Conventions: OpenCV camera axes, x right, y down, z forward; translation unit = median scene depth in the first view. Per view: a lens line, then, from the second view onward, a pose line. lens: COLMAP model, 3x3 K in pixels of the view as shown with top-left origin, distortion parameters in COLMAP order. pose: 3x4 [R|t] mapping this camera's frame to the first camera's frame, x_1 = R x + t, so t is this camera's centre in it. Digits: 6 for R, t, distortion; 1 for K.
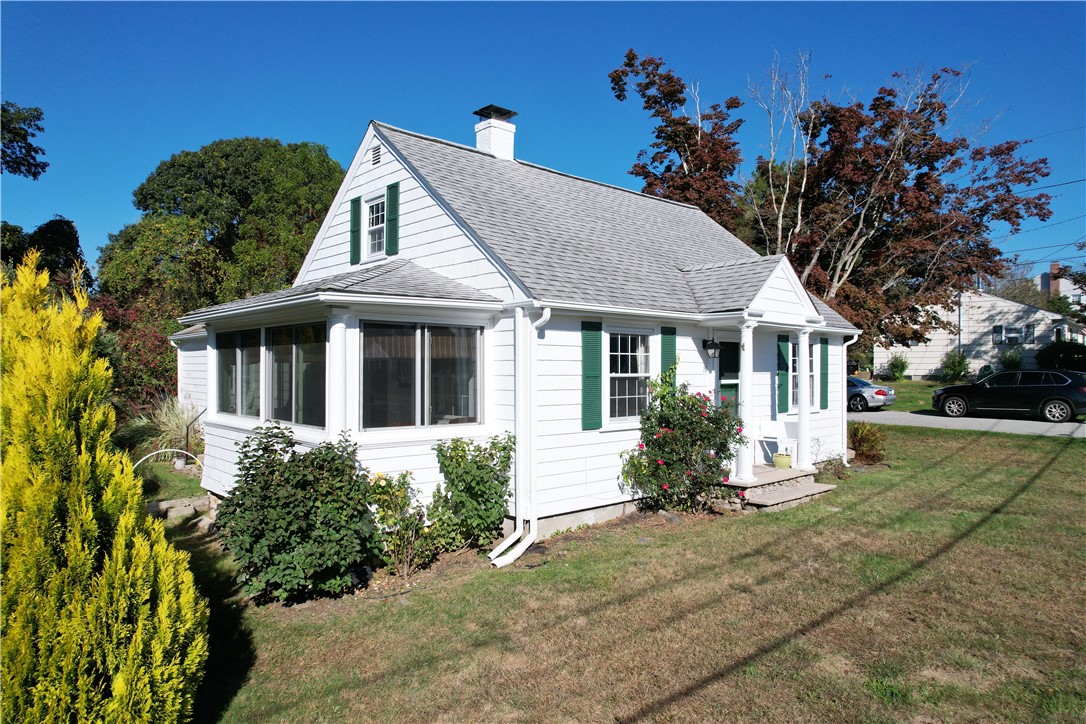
lens RADIAL K [[697.1, 0, 550.2], [0, 697.1, 364.2], [0, 0, 1]] dist [-0.068491, 0.059074]
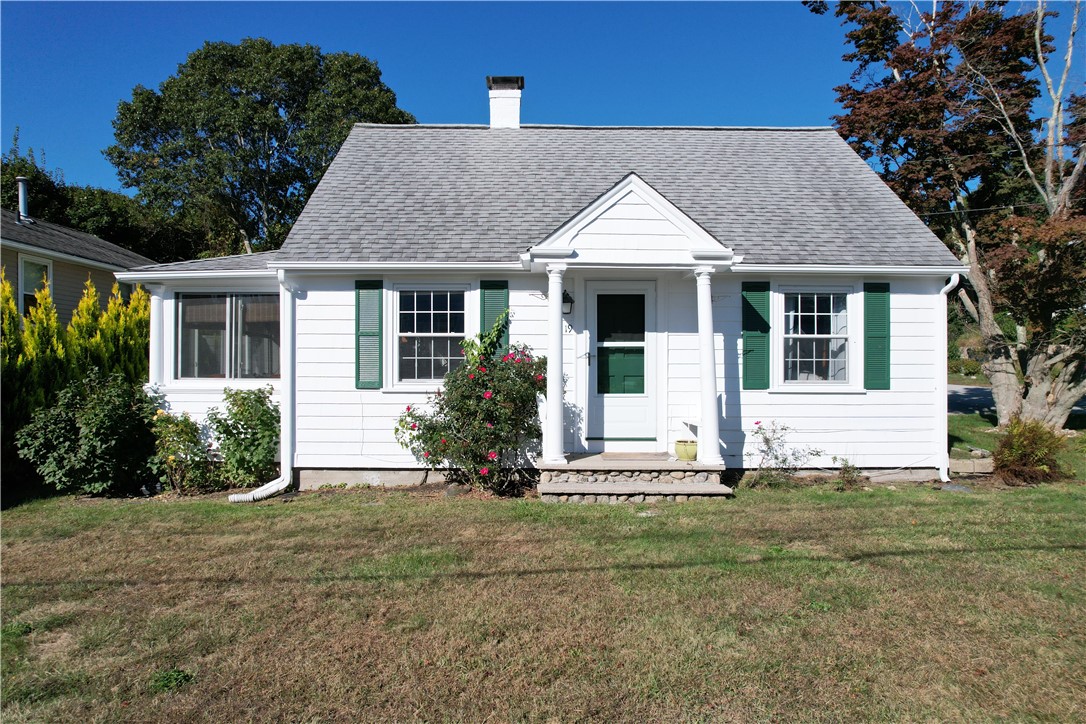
lens RADIAL K [[697.1, 0, 547.1], [0, 697.1, 364.1], [0, 0, 1]] dist [-0.068491, 0.059074]
pose [[0.741308, -0.002068, -0.671162, 0.816687], [0.003349, 0.999994, 0.000618, 0.052714], [0.671157, -0.002706, 0.741310, 0.392338]]
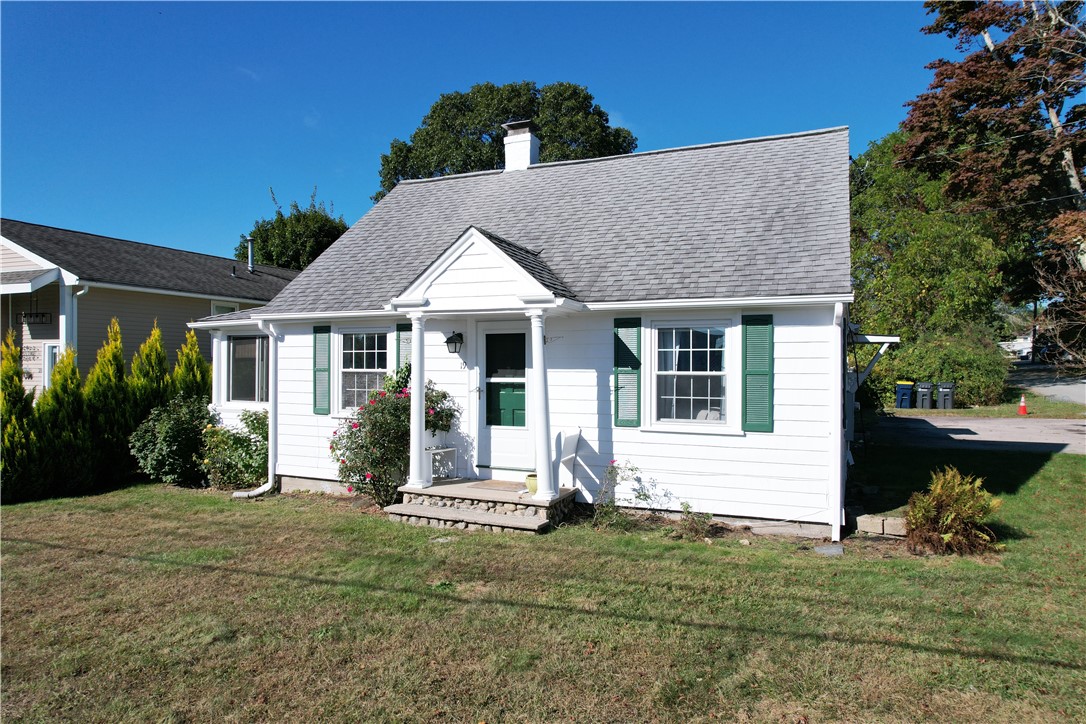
lens RADIAL K [[697.1, 0, 545.1], [0, 697.1, 367.0], [0, 0, 1]] dist [-0.068491, 0.059074]
pose [[0.394255, -0.000189, -0.919001, 1.189619], [0.001526, 0.999999, 0.000449, 0.009905], [0.919000, -0.001579, 0.394255, 0.790102]]
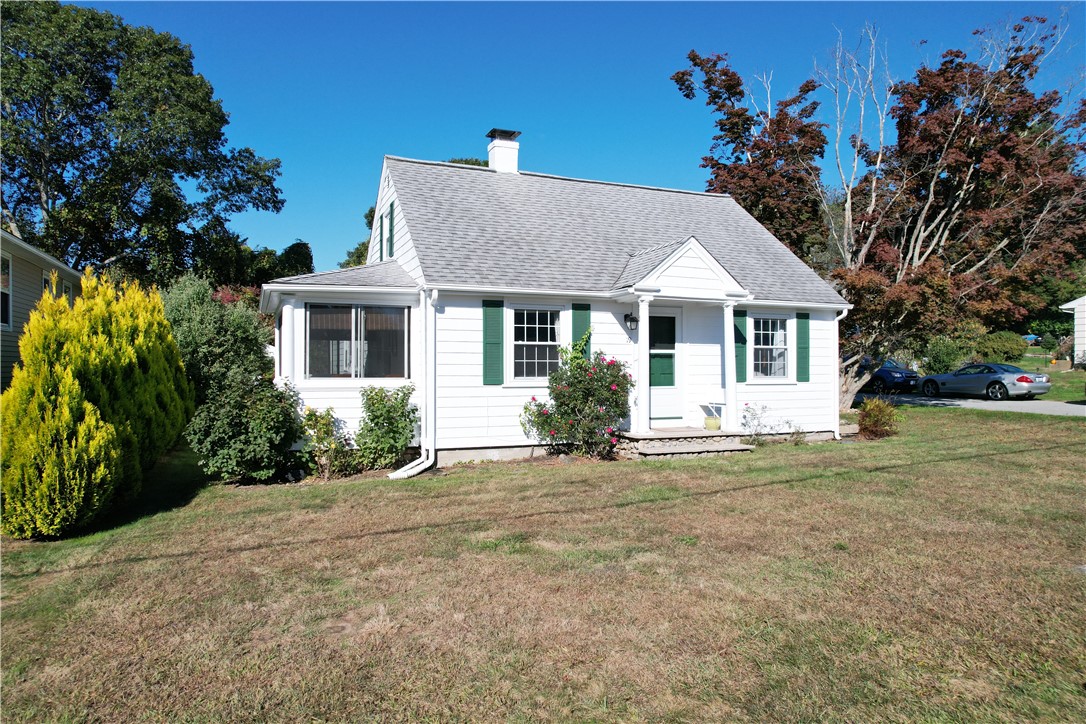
lens RADIAL K [[697.1, 0, 549.1], [0, 697.1, 366.0], [0, 0, 1]] dist [-0.068491, 0.059074]
pose [[0.939382, -0.002425, -0.342864, 0.530596], [0.003514, 0.999991, 0.002553, 0.050692], [0.342855, -0.003603, 0.939382, -0.143487]]
